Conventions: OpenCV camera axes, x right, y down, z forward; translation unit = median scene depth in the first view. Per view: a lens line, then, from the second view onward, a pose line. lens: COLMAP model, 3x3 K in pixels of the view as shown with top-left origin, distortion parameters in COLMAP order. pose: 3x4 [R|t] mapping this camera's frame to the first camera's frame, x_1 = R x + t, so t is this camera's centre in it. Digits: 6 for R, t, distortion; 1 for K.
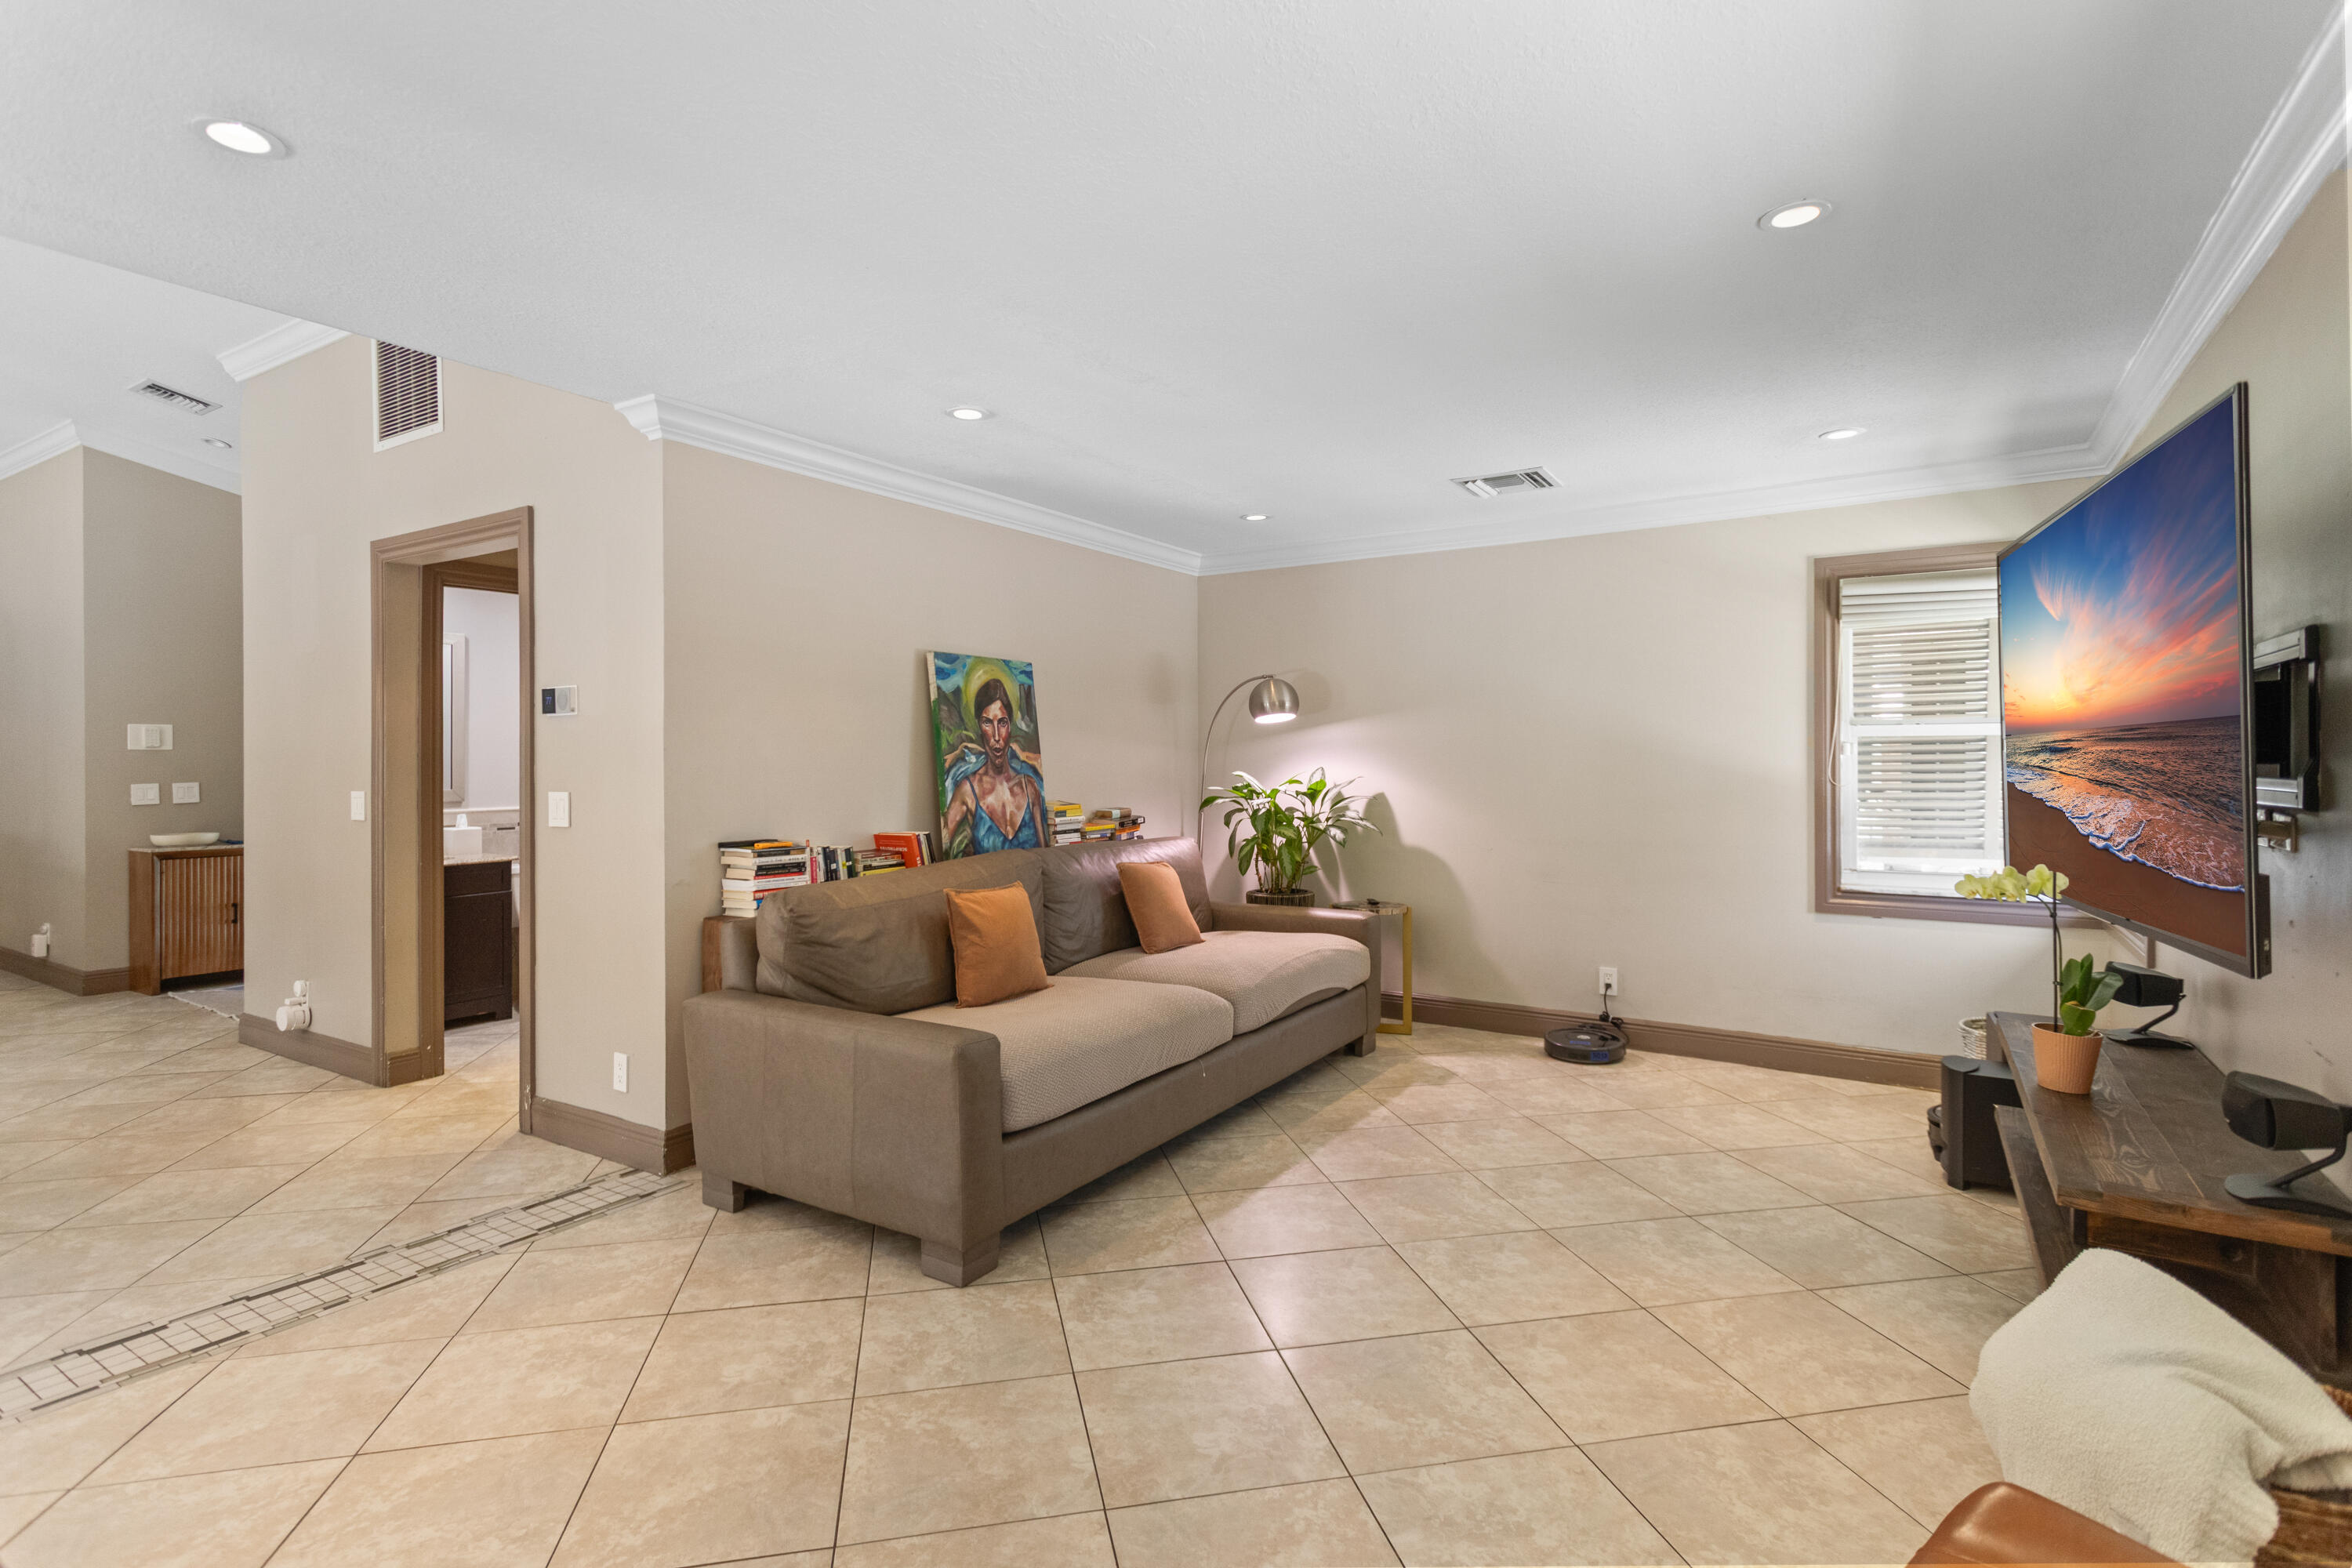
lens RADIAL K [[1127.0, 0, 1166.0], [0, 1127.0, 765.7], [0, 0, 1]] dist [0.001854, 0.000285]
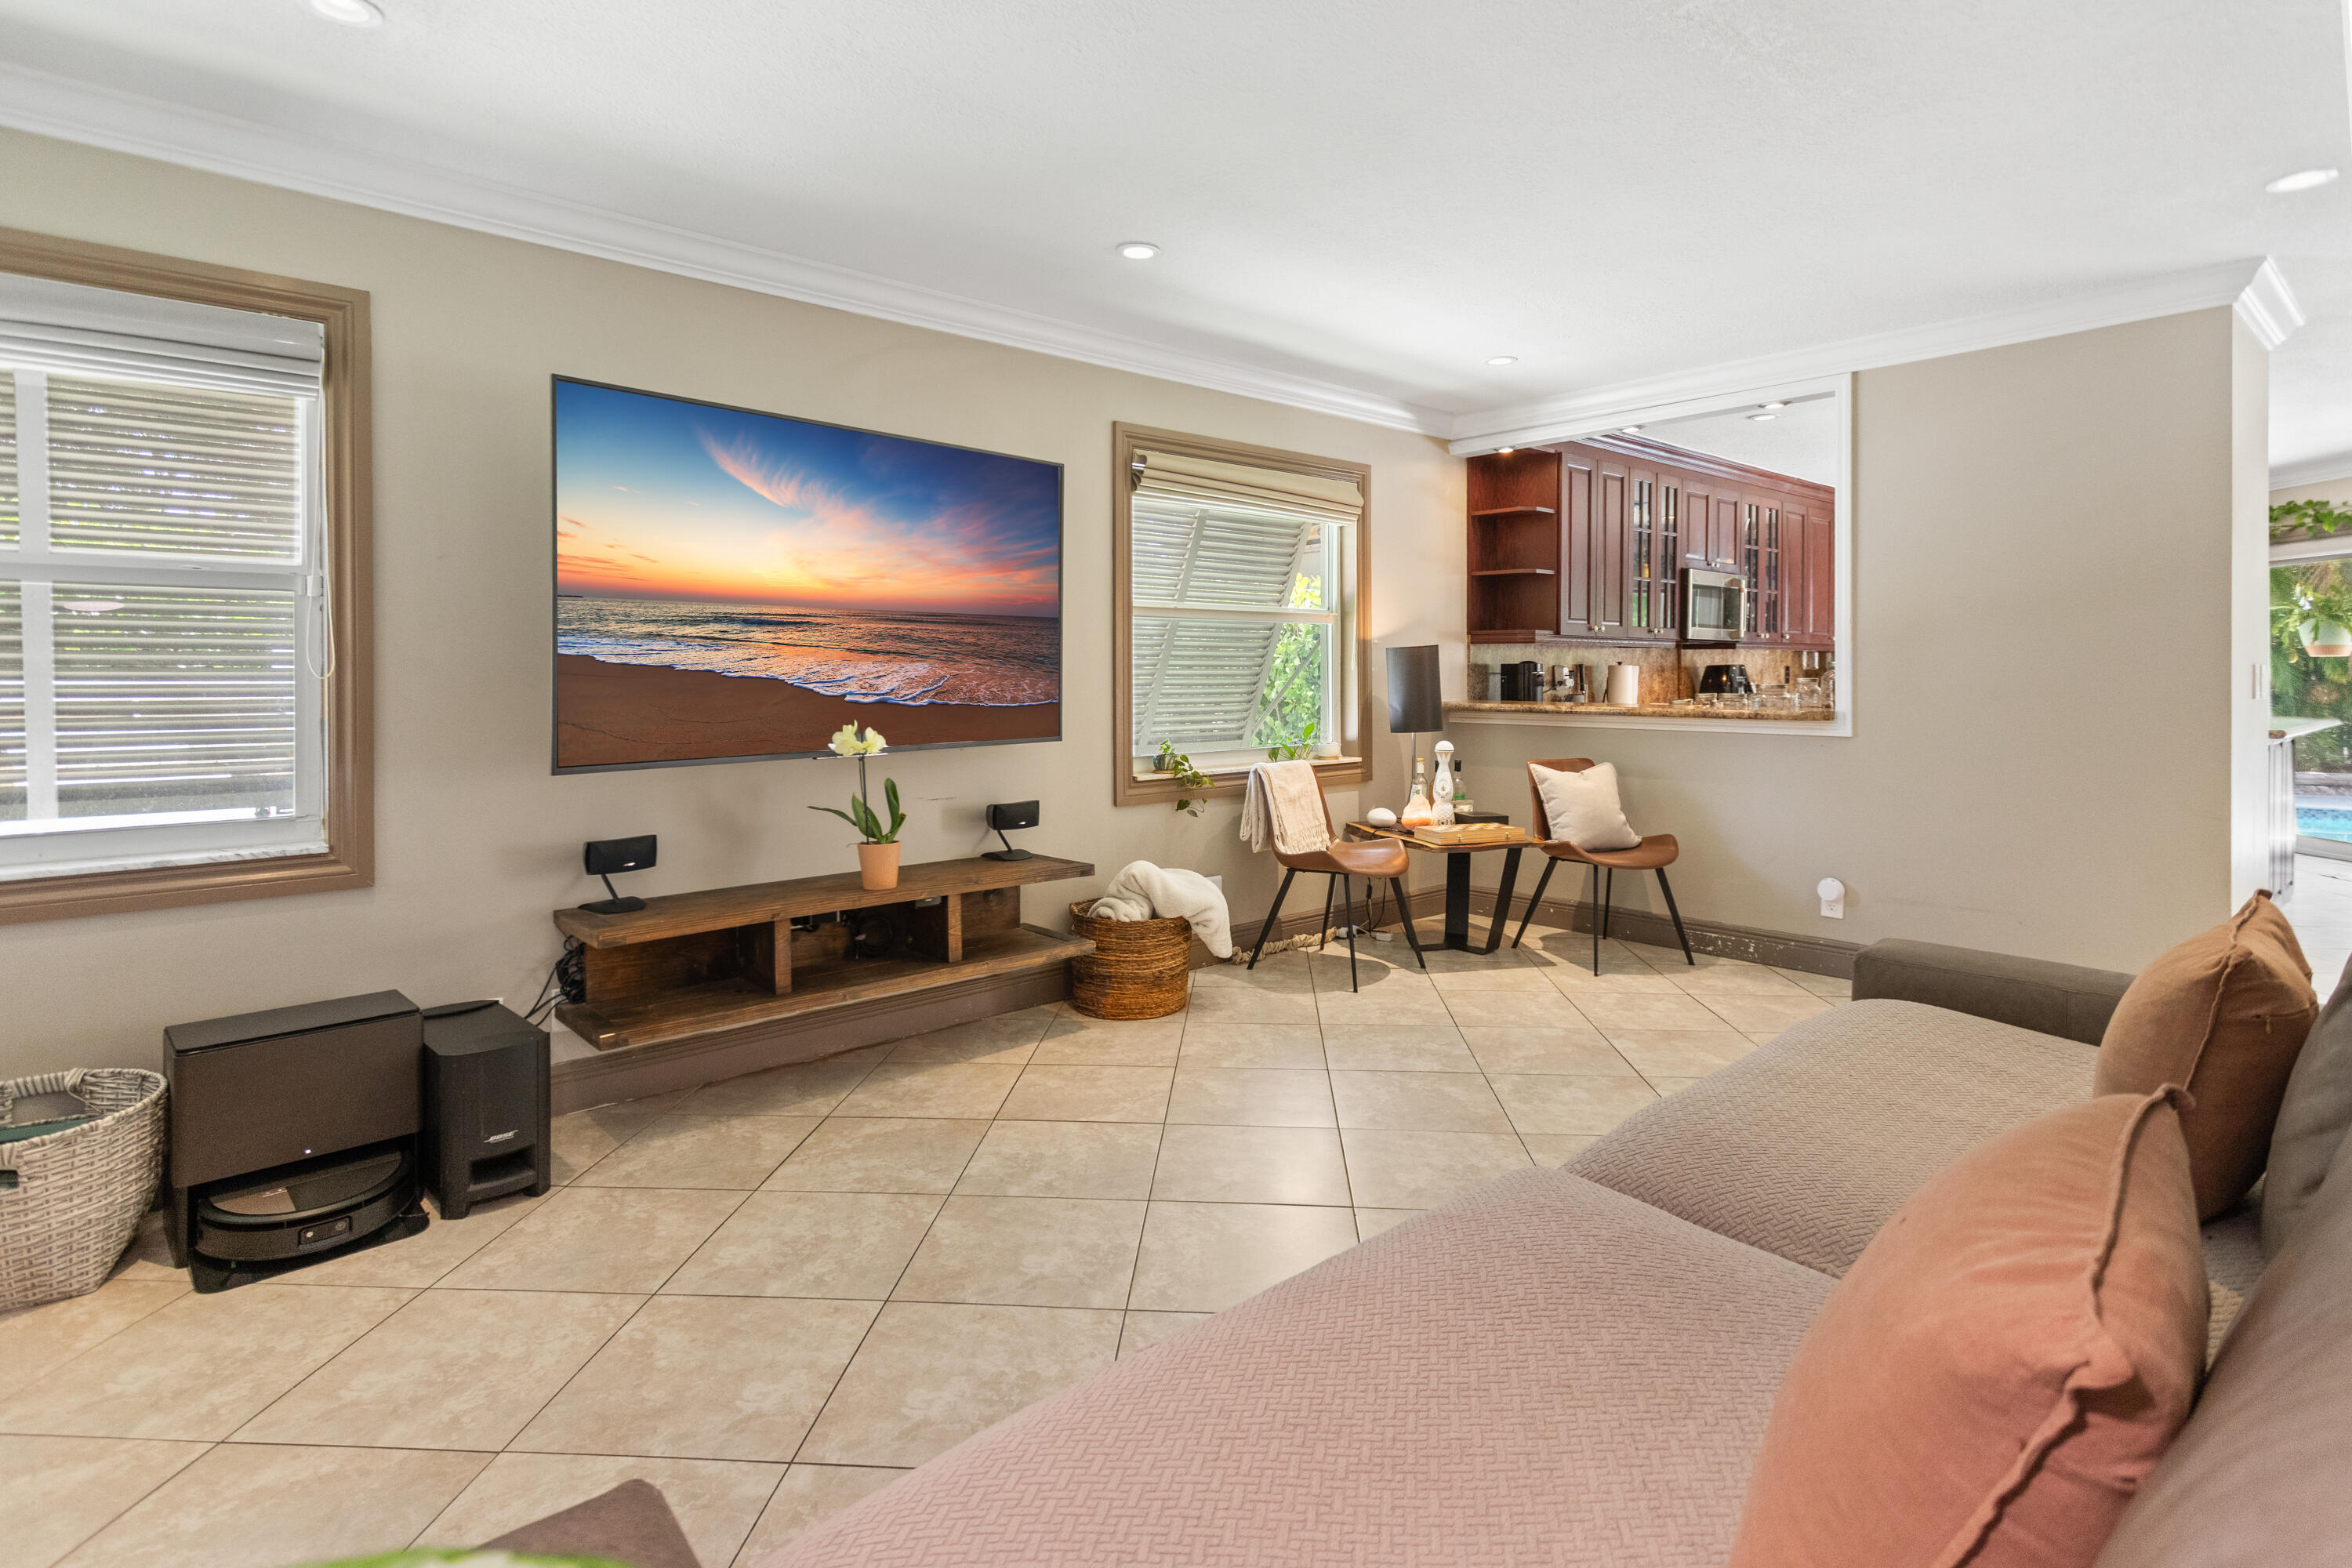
lens RADIAL K [[1180.0, 0, 1165.6], [0, 1180.0, 670.0], [0, 0, 1]] dist [0.001632, 0.000352]
pose [[-0.961136, 0.004941, 0.276031, 0.078611], [0.007329, 0.999944, 0.007621, 0.020775], [-0.275978, 0.009348, -0.961119, 1.654696]]
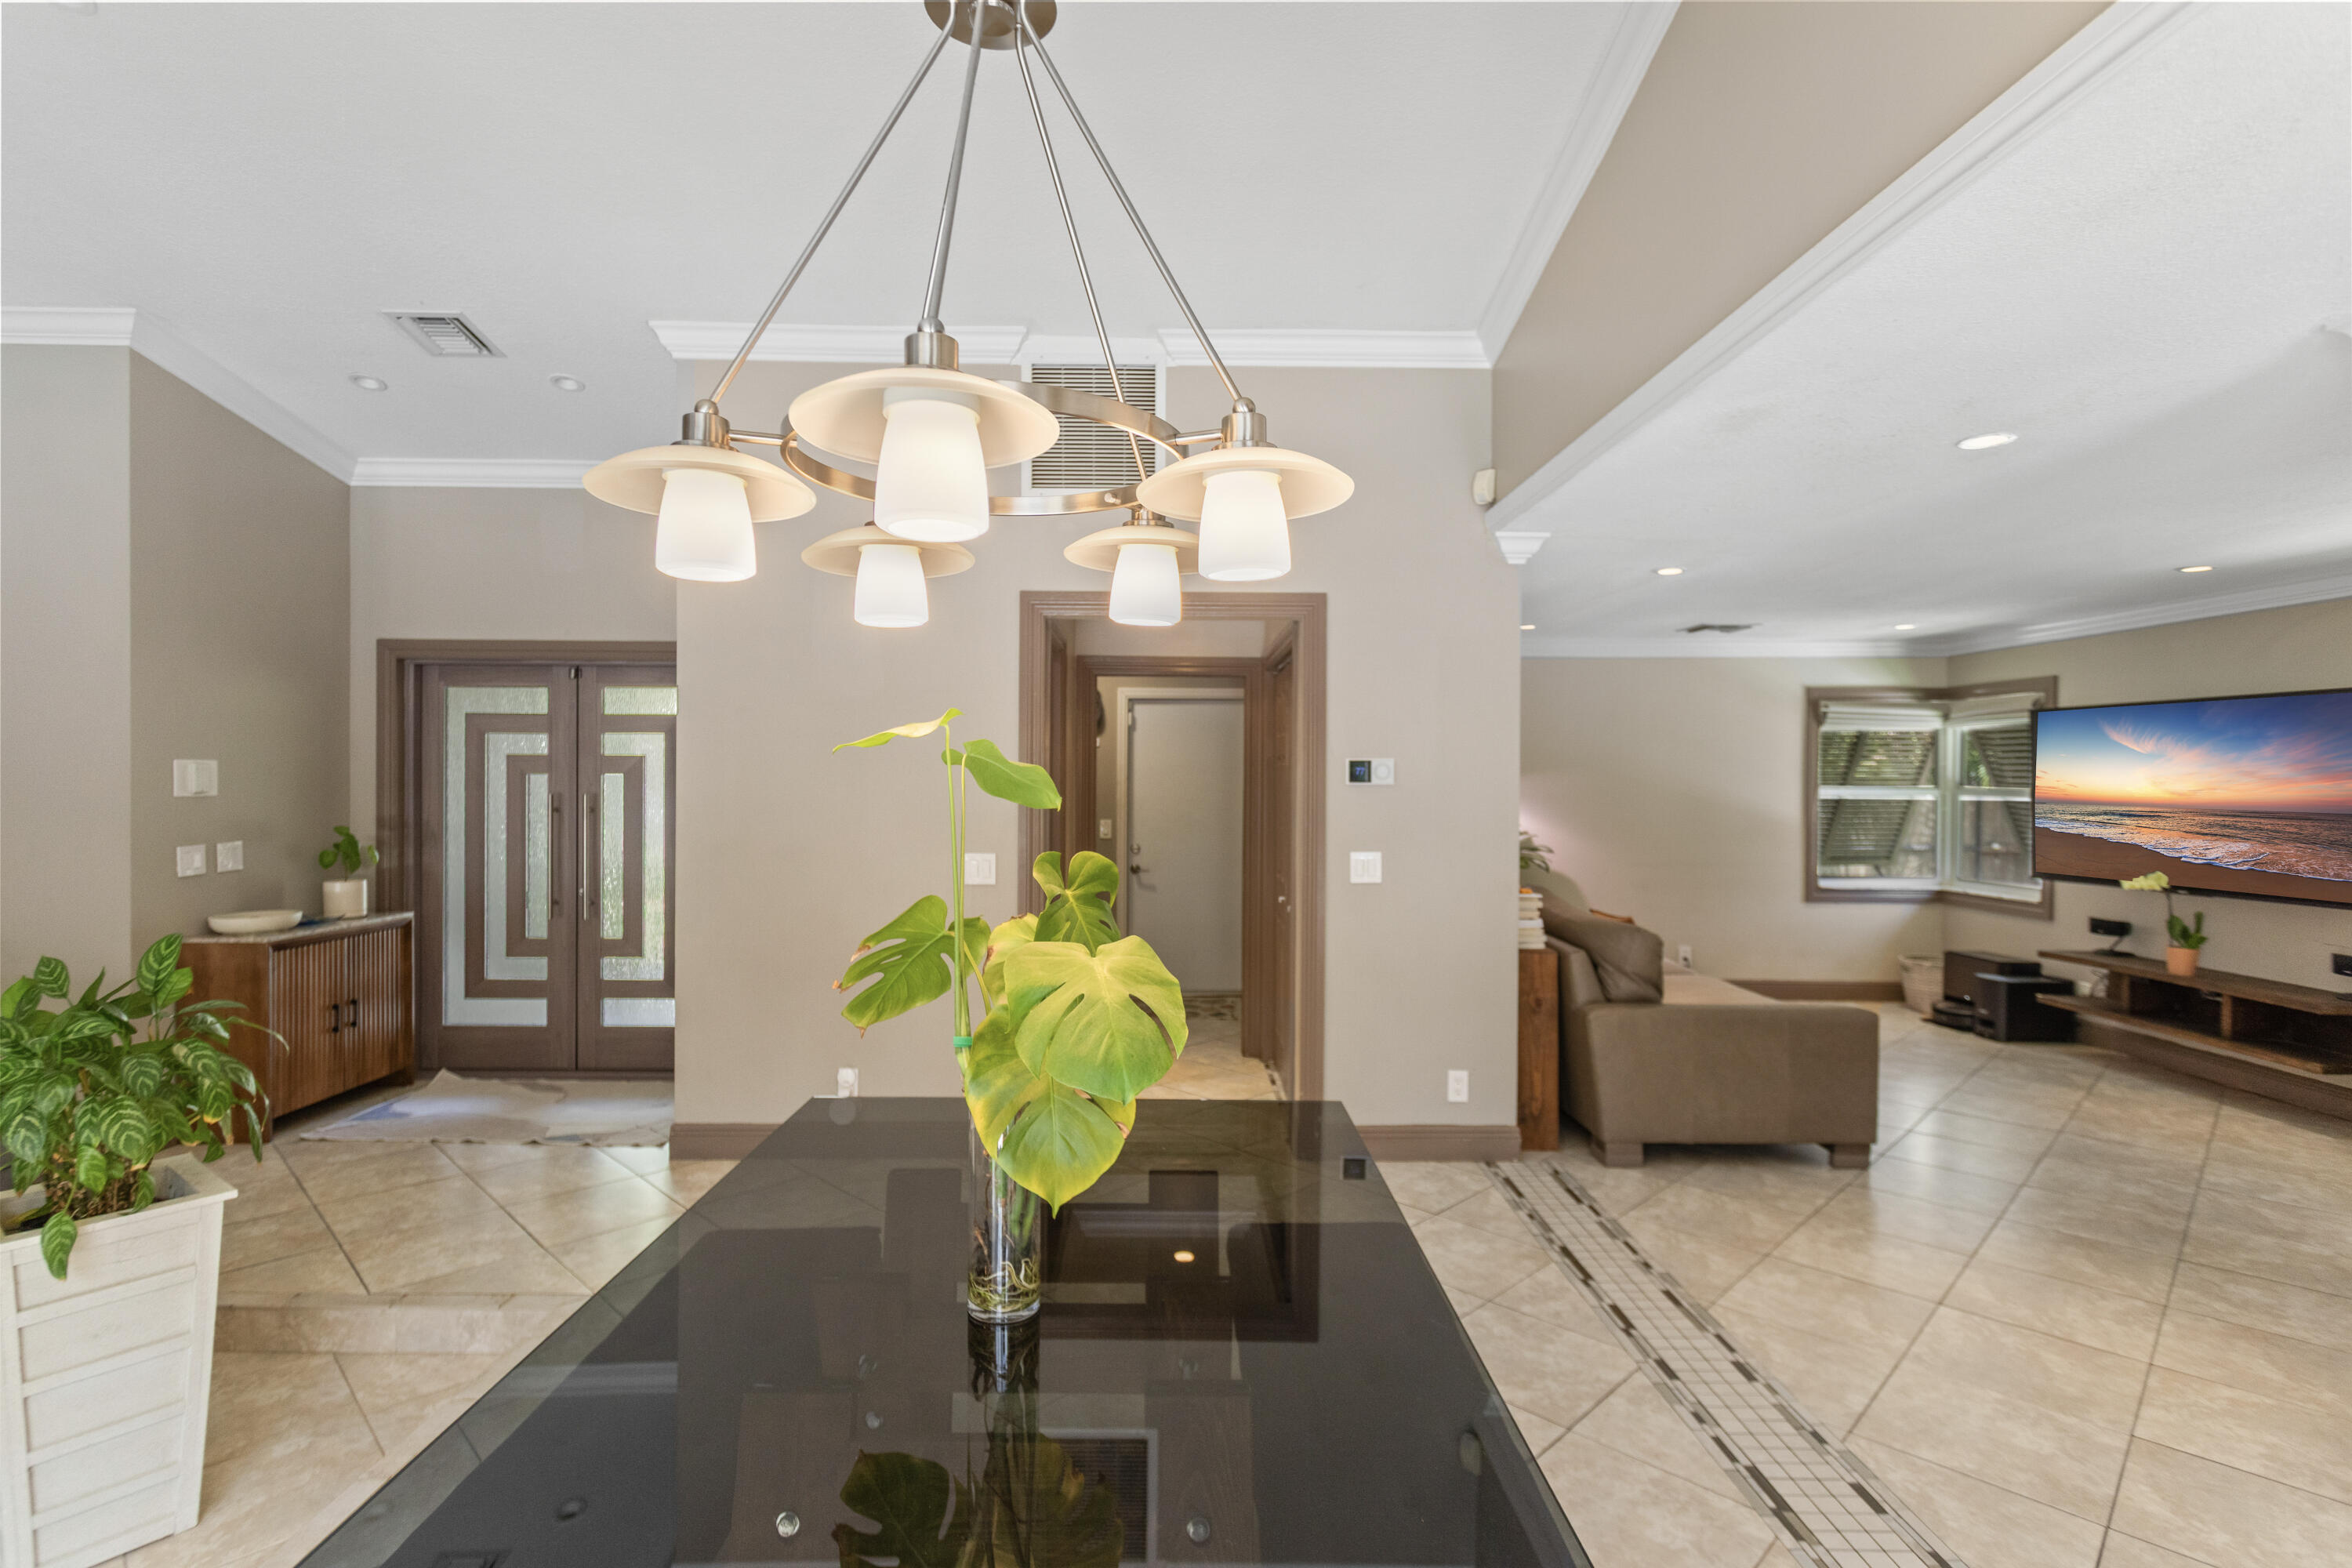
lens RADIAL K [[1130.3, 0, 1172.3], [0, 1130.3, 770.9], [0, 0, 1]] dist [0.018533, 0.000245]
pose [[0.836534, 0.009461, 0.547833, -1.552546], [-0.007302, 0.999955, -0.006119, -0.059029], [-0.547866, 0.001119, 0.836566, 0.174131]]
